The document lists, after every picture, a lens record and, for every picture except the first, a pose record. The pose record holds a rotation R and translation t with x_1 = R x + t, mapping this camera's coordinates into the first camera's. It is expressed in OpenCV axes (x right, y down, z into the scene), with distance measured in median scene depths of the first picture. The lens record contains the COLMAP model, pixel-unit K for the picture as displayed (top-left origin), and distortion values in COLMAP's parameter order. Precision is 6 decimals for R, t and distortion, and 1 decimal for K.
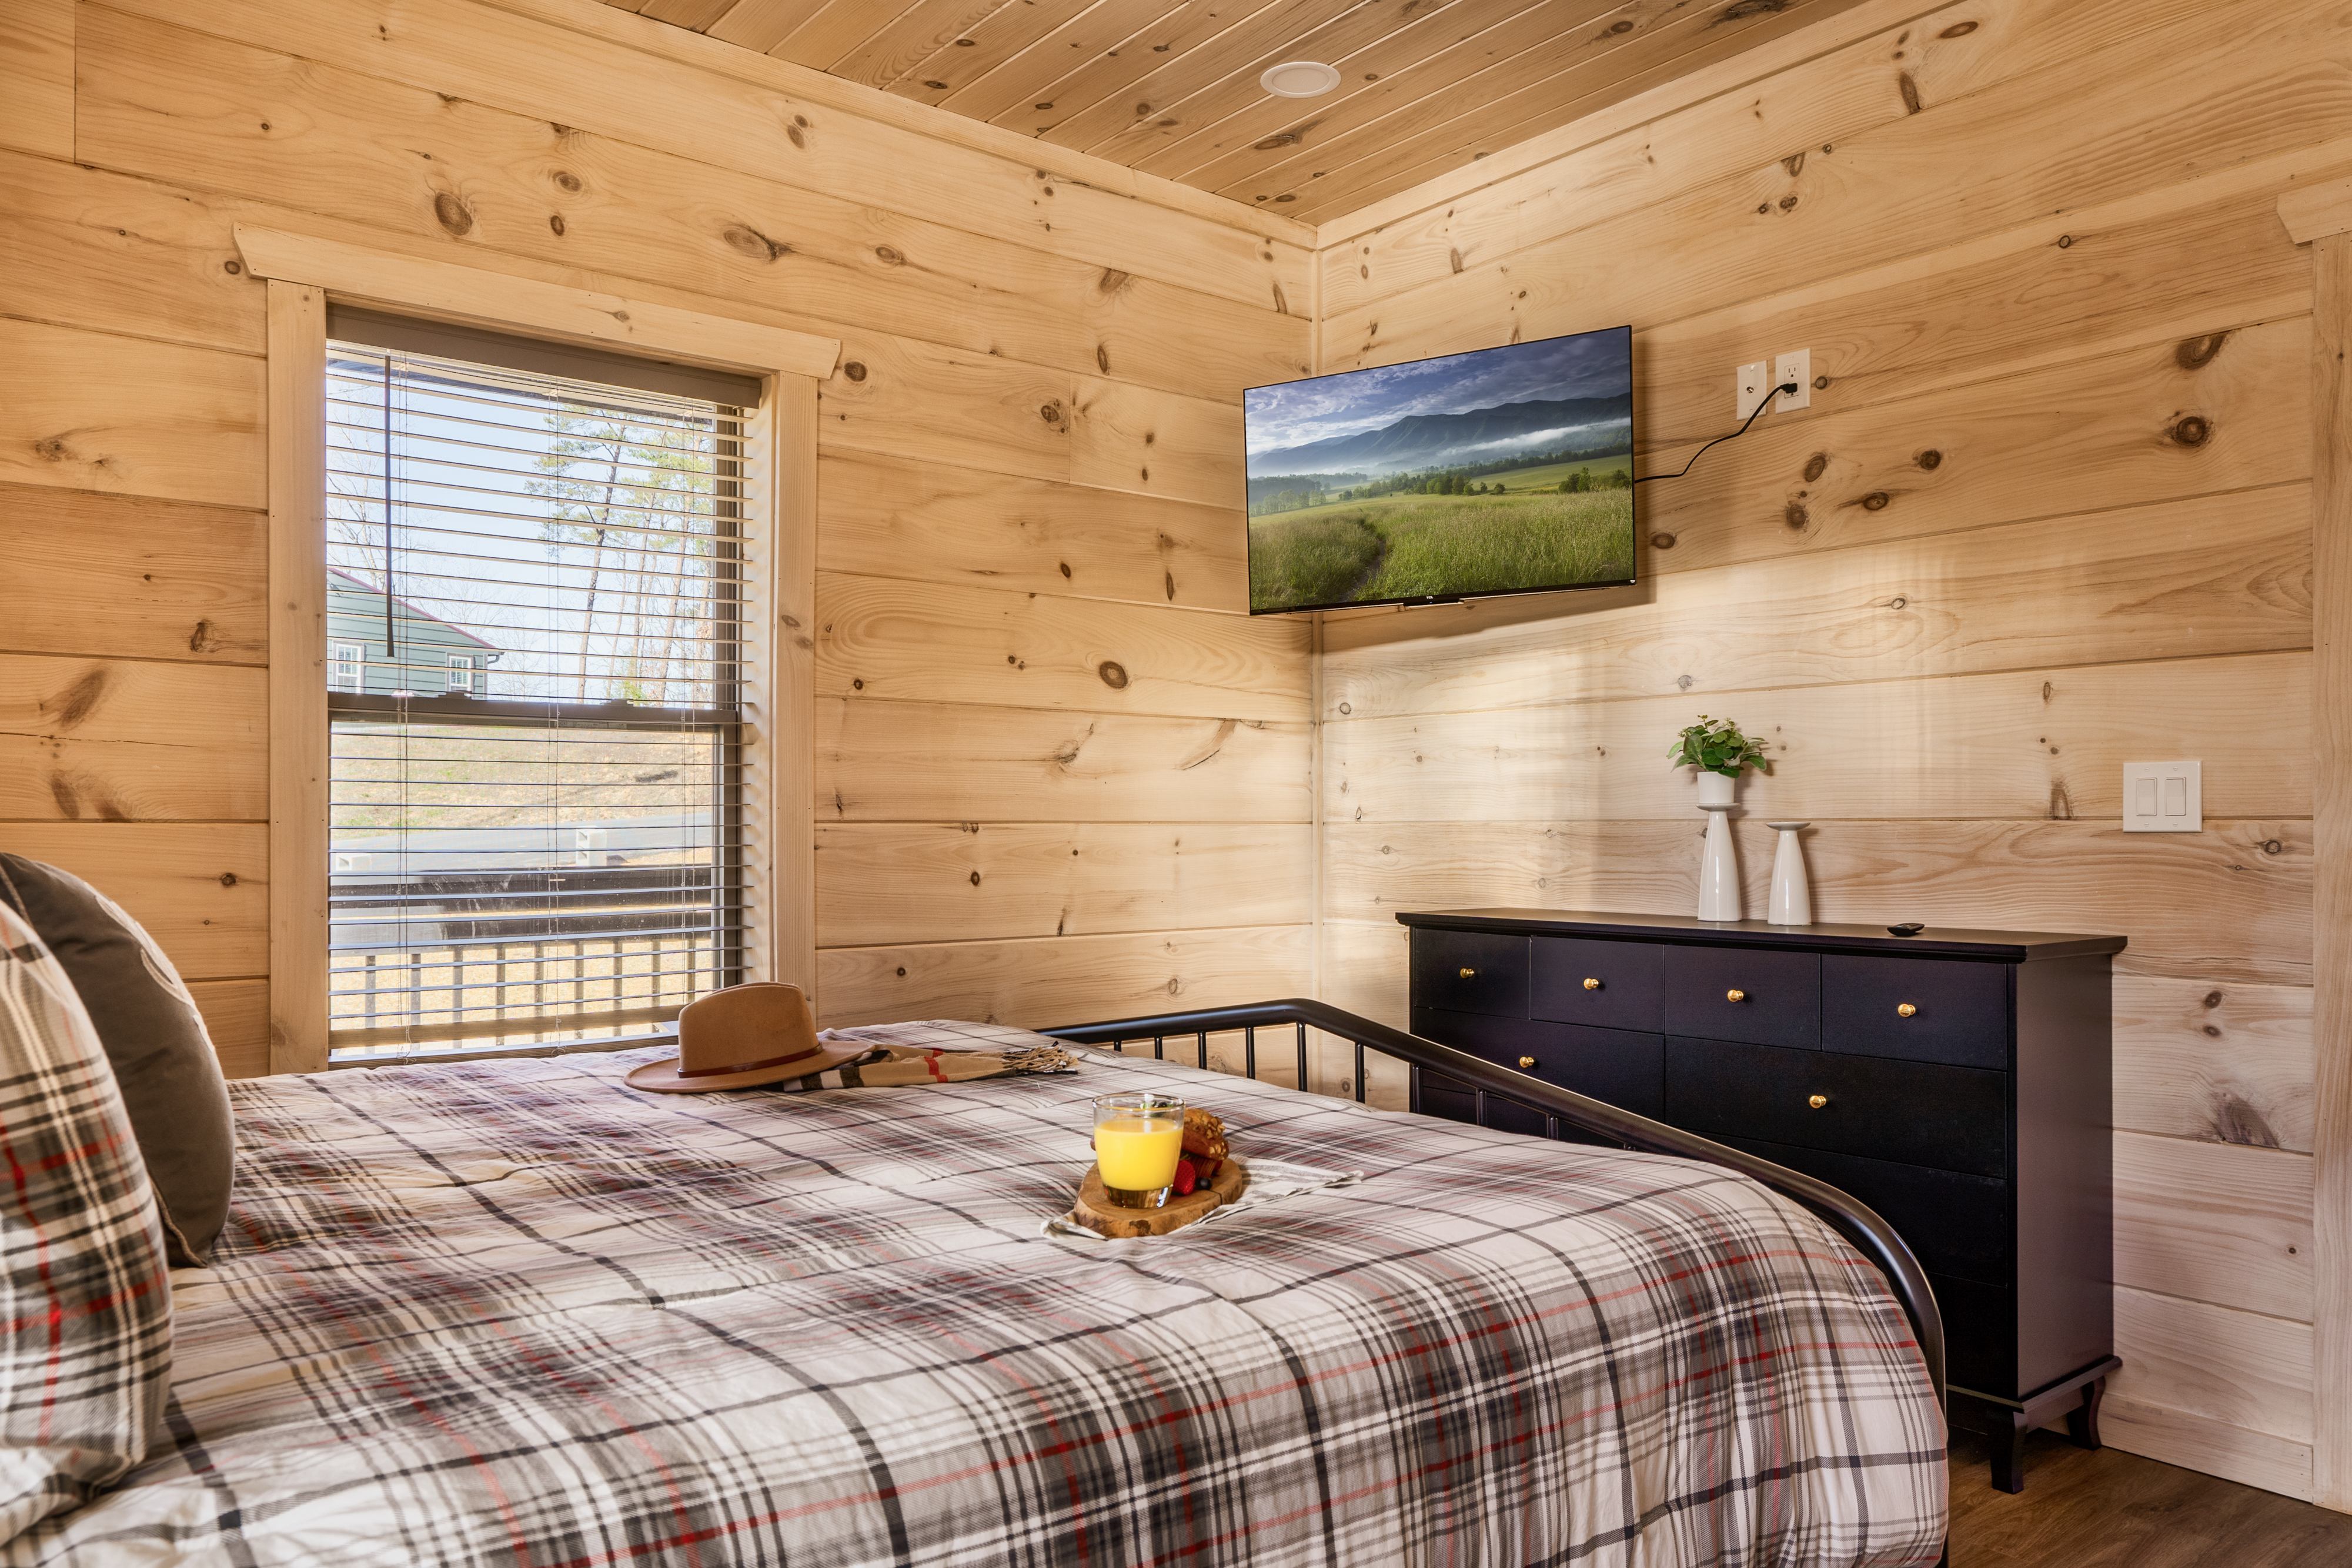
lens RADIAL K [[1614.8, 0, 1166.6], [0, 1614.8, 811.9], [0, 0, 1]] dist [0.002358, -0.002813]
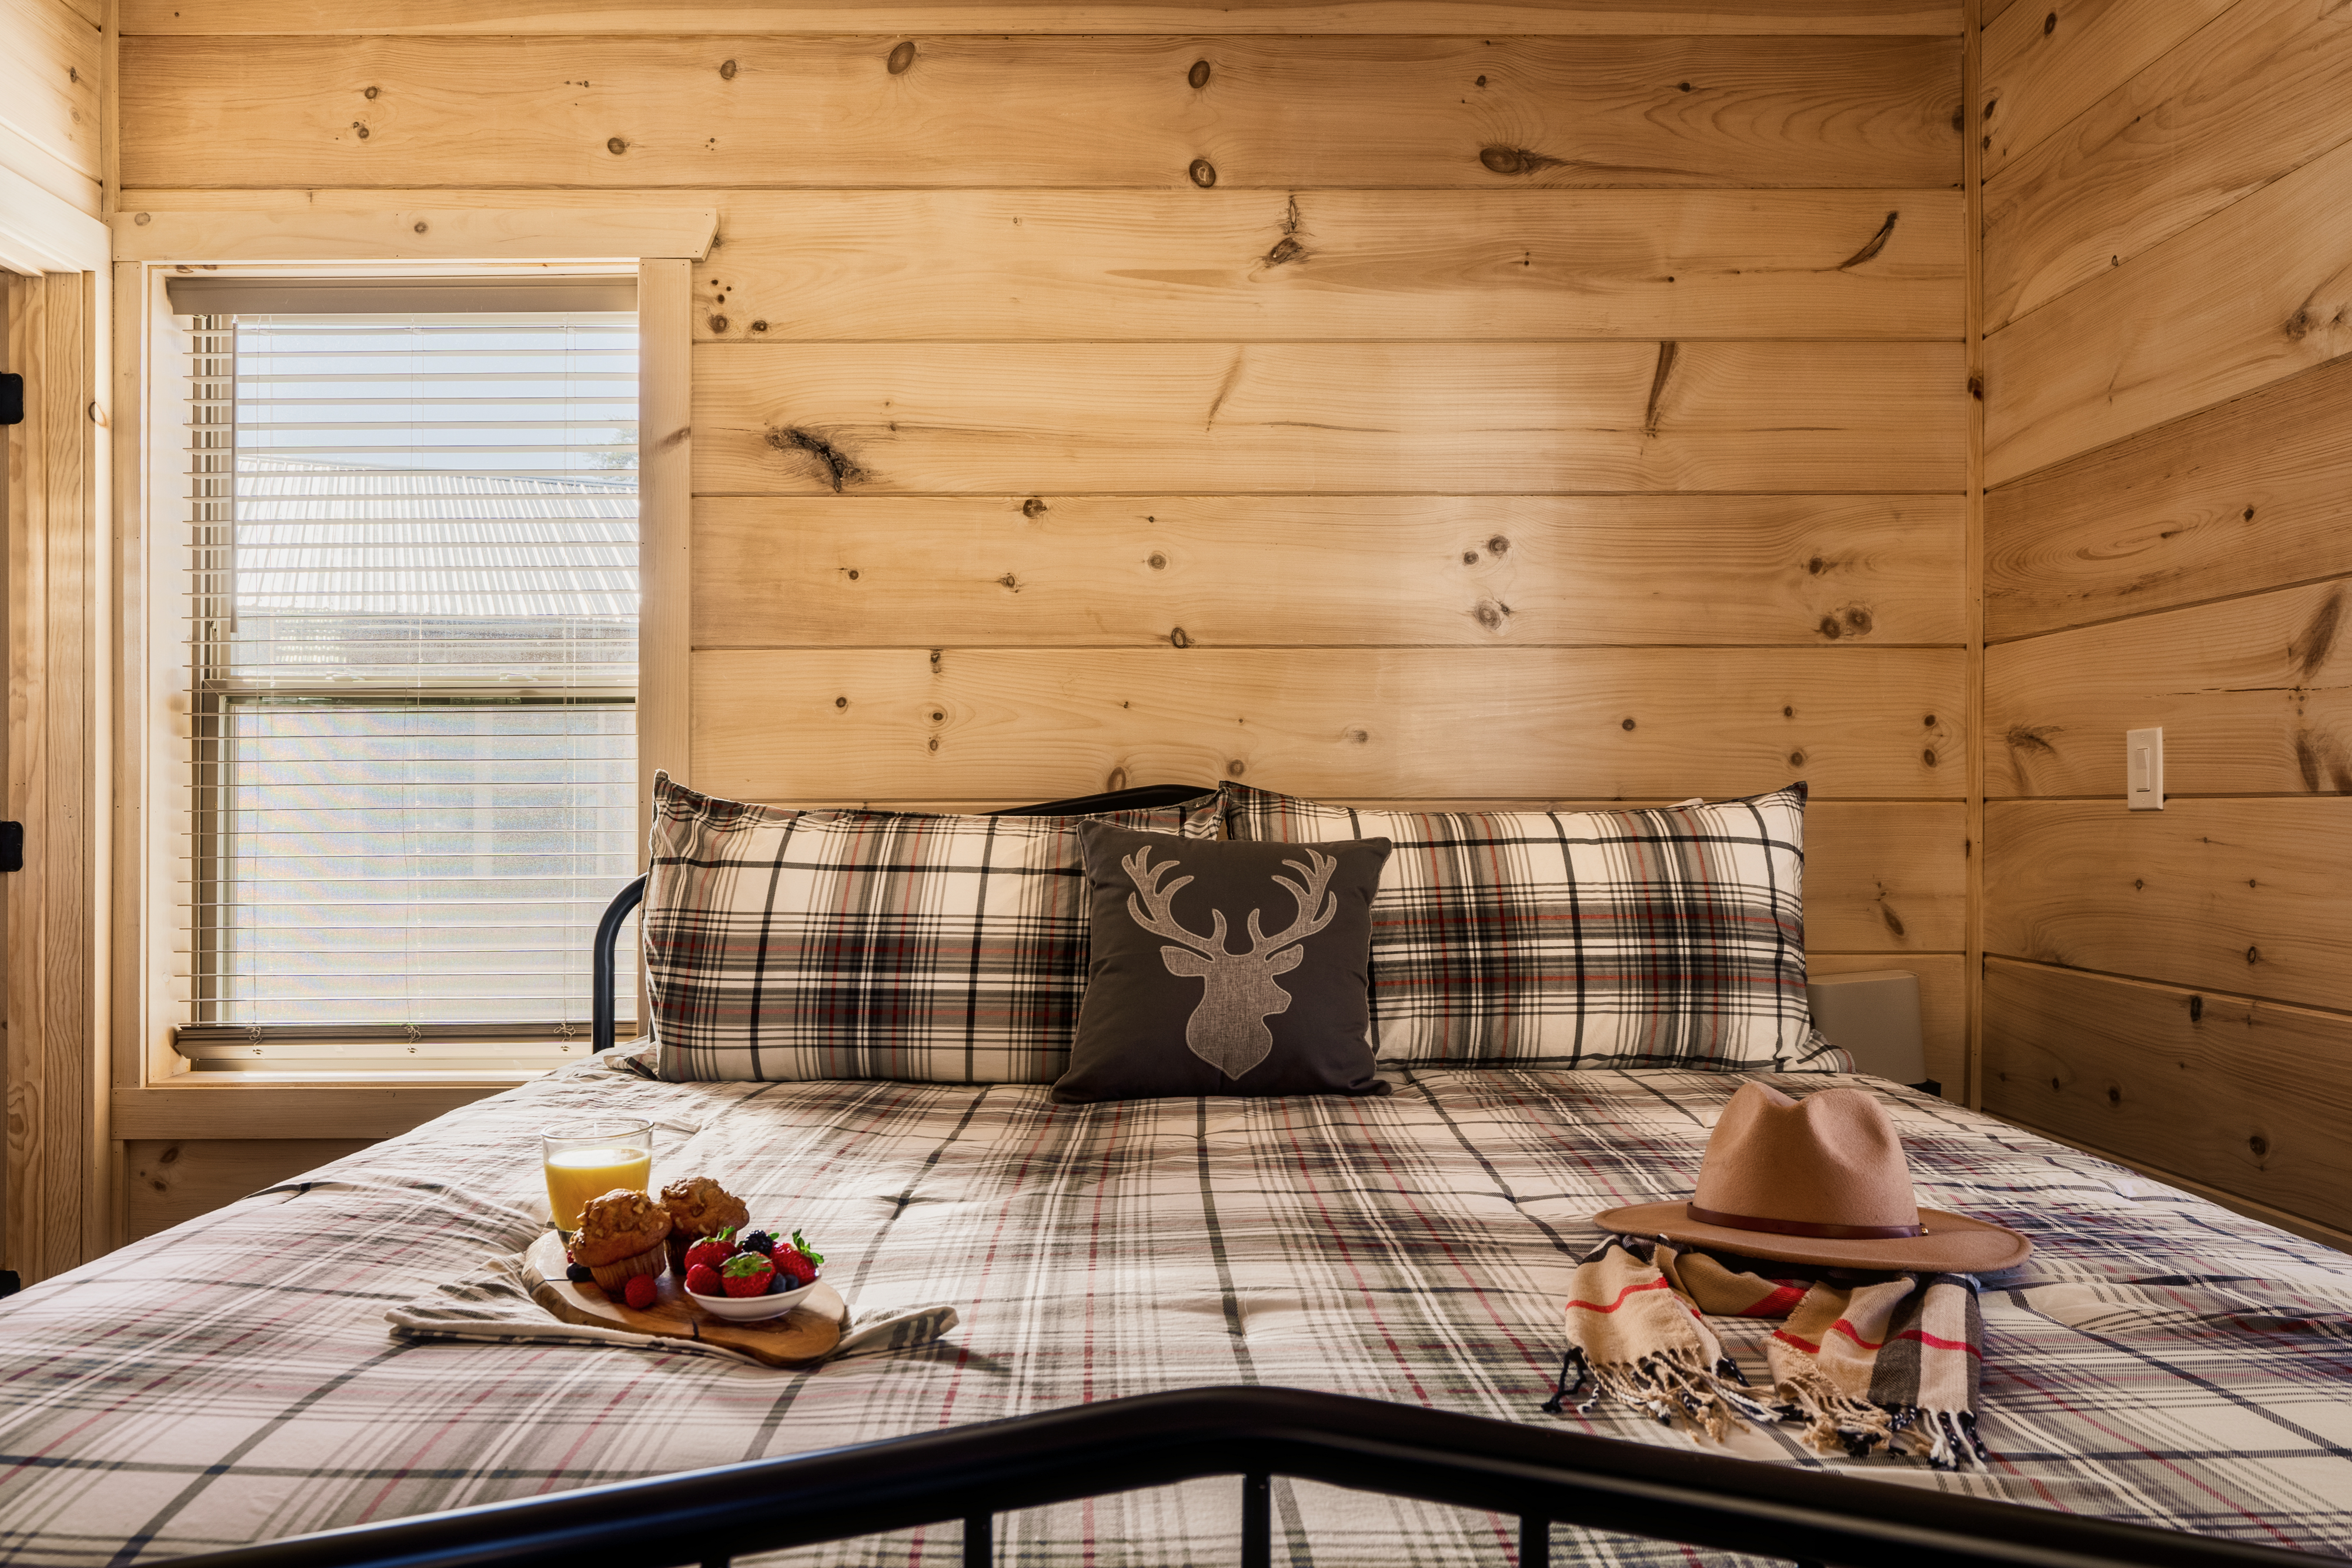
lens RADIAL K [[1614.8, 0, 1166.6], [0, 1614.8, 811.9], [0, 0, 1]] dist [0.002358, -0.002813]
pose [[-0.615194, 0.001959, -0.788373, 0.265269], [0.011440, 0.999914, -0.006442, 0.012372], [0.788293, -0.012982, -0.615164, 1.011592]]
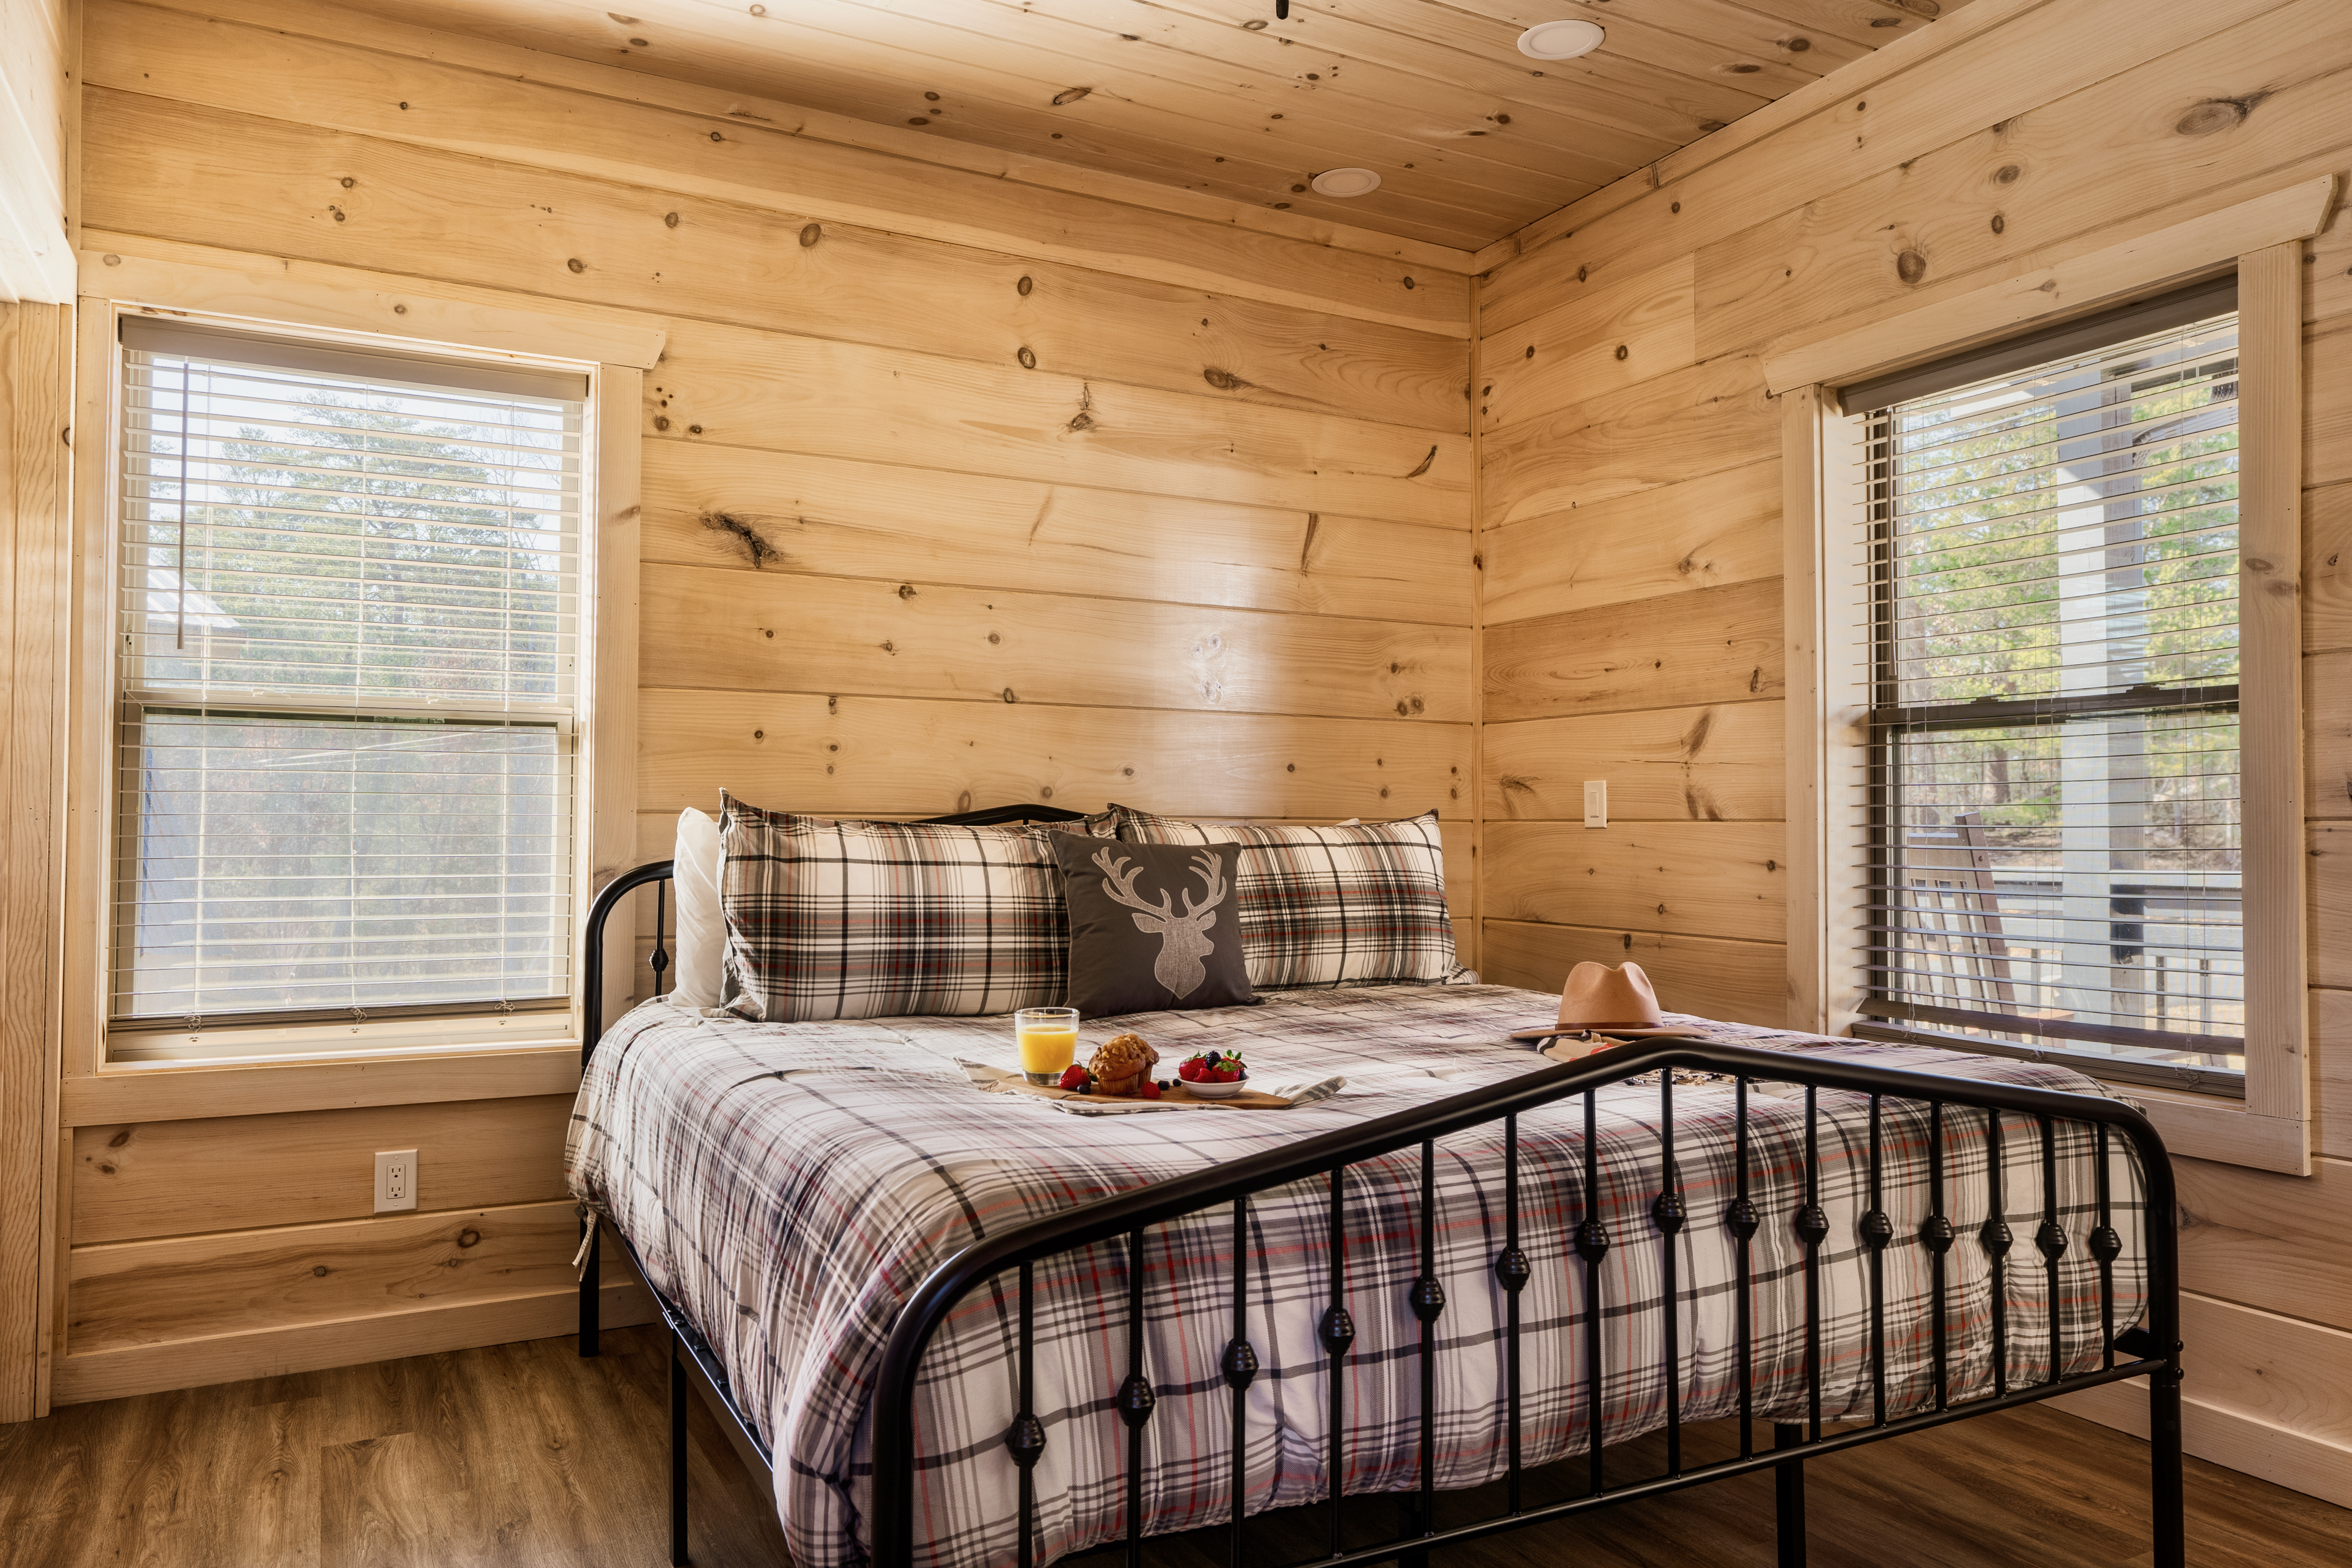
lens RADIAL K [[1615.9, 0, 1176.0], [0, 1615.9, 784.0], [0, 0, 1]] dist [-0.000401, 0.001664]
pose [[-0.176322, -0.026504, -0.983976, 0.795397], [0.004440, 0.999606, -0.027721, 0.010739], [0.984322, -0.009256, -0.176135, 0.774695]]
